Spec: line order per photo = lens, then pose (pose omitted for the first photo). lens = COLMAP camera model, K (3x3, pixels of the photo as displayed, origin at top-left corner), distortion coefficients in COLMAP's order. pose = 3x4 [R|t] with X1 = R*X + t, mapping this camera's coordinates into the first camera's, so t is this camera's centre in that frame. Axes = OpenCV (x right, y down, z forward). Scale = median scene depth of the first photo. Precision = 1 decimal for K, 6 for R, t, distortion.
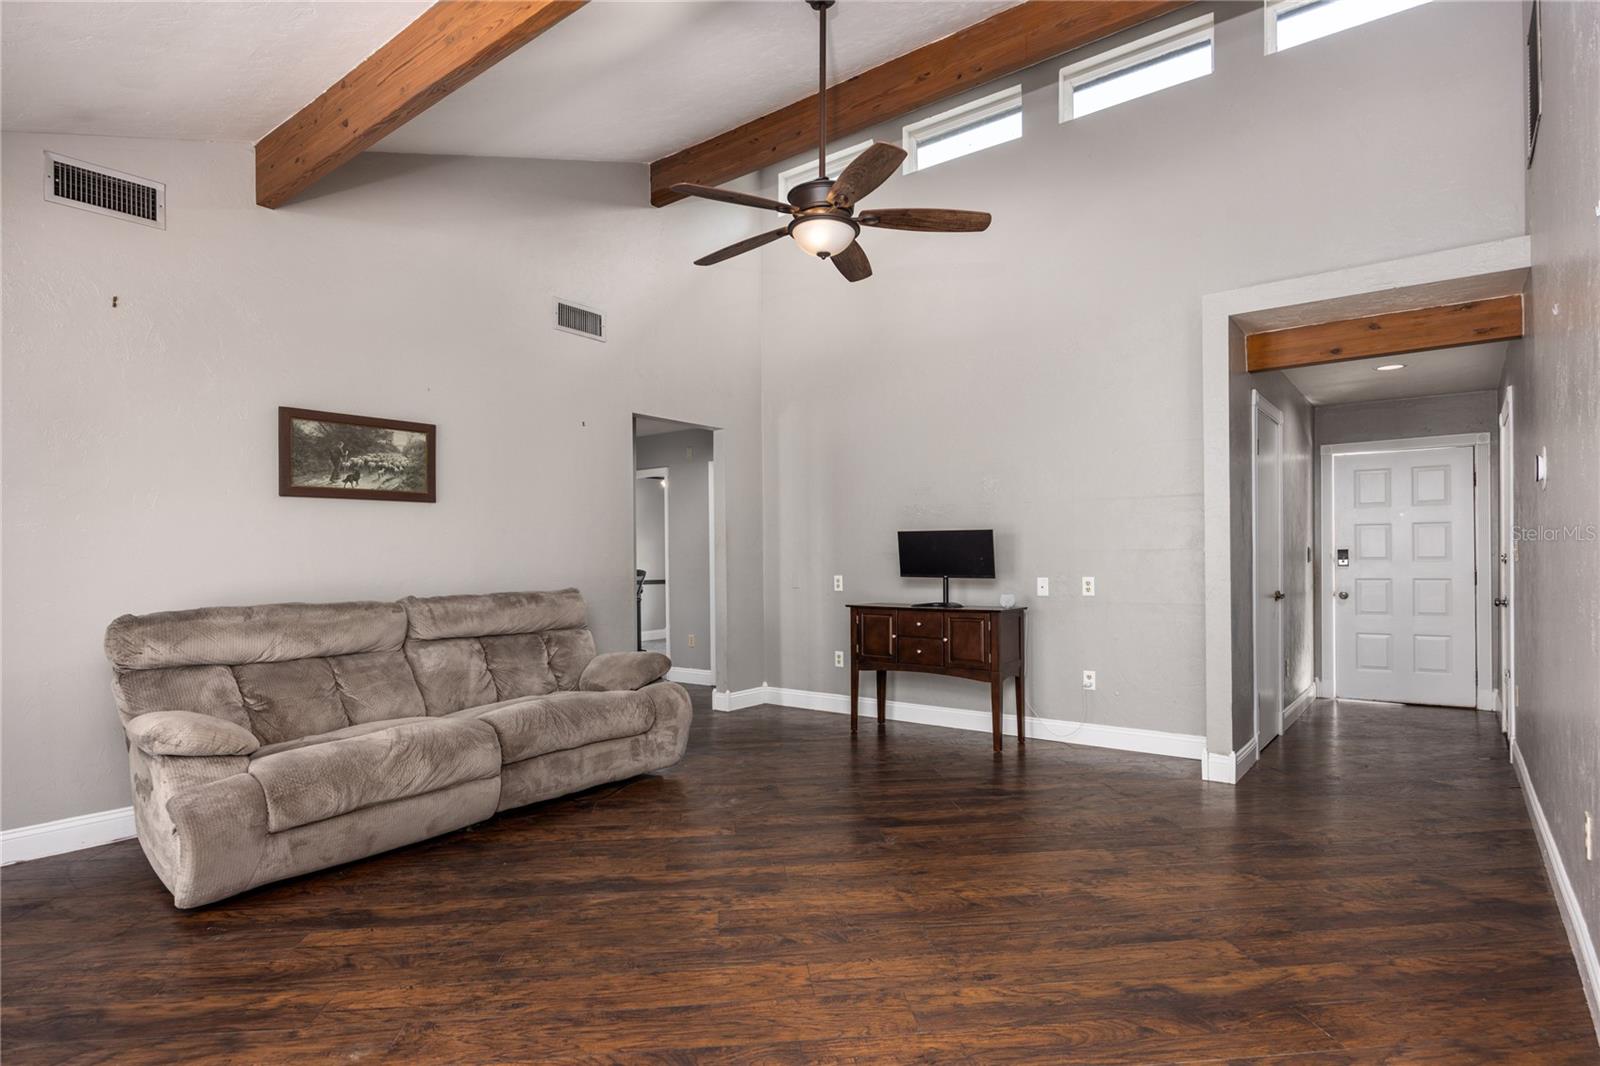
lens RADIAL K [[836.1, 0, 805.1], [0, 836.1, 555.1], [0, 0, 1]] dist [-0.001885, 0.000034]
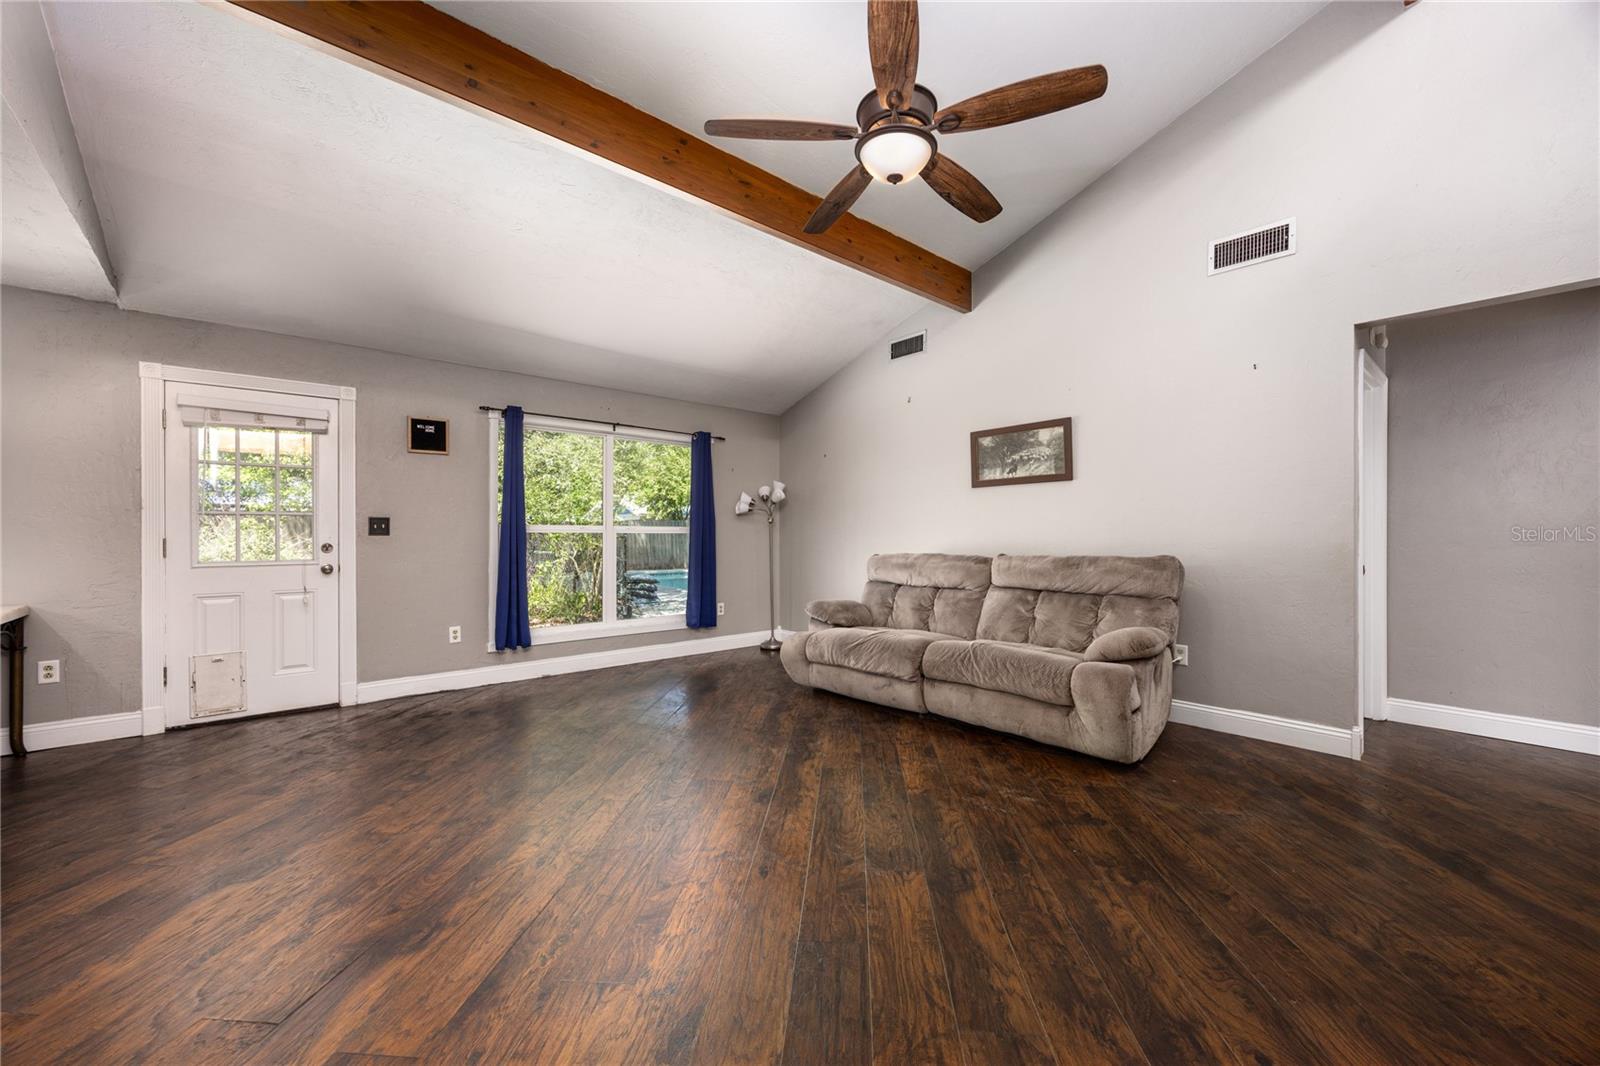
lens RADIAL K [[633.7, 0, 807.9], [0, 633.7, 526.4], [0, 0, 1]] dist [0.006031, -0.000872]
pose [[-0.201414, -0.010764, -0.979447, 0.627354], [0.005648, 0.999910, -0.012150, 0.015954], [0.979490, -0.007979, -0.201335, 0.934678]]
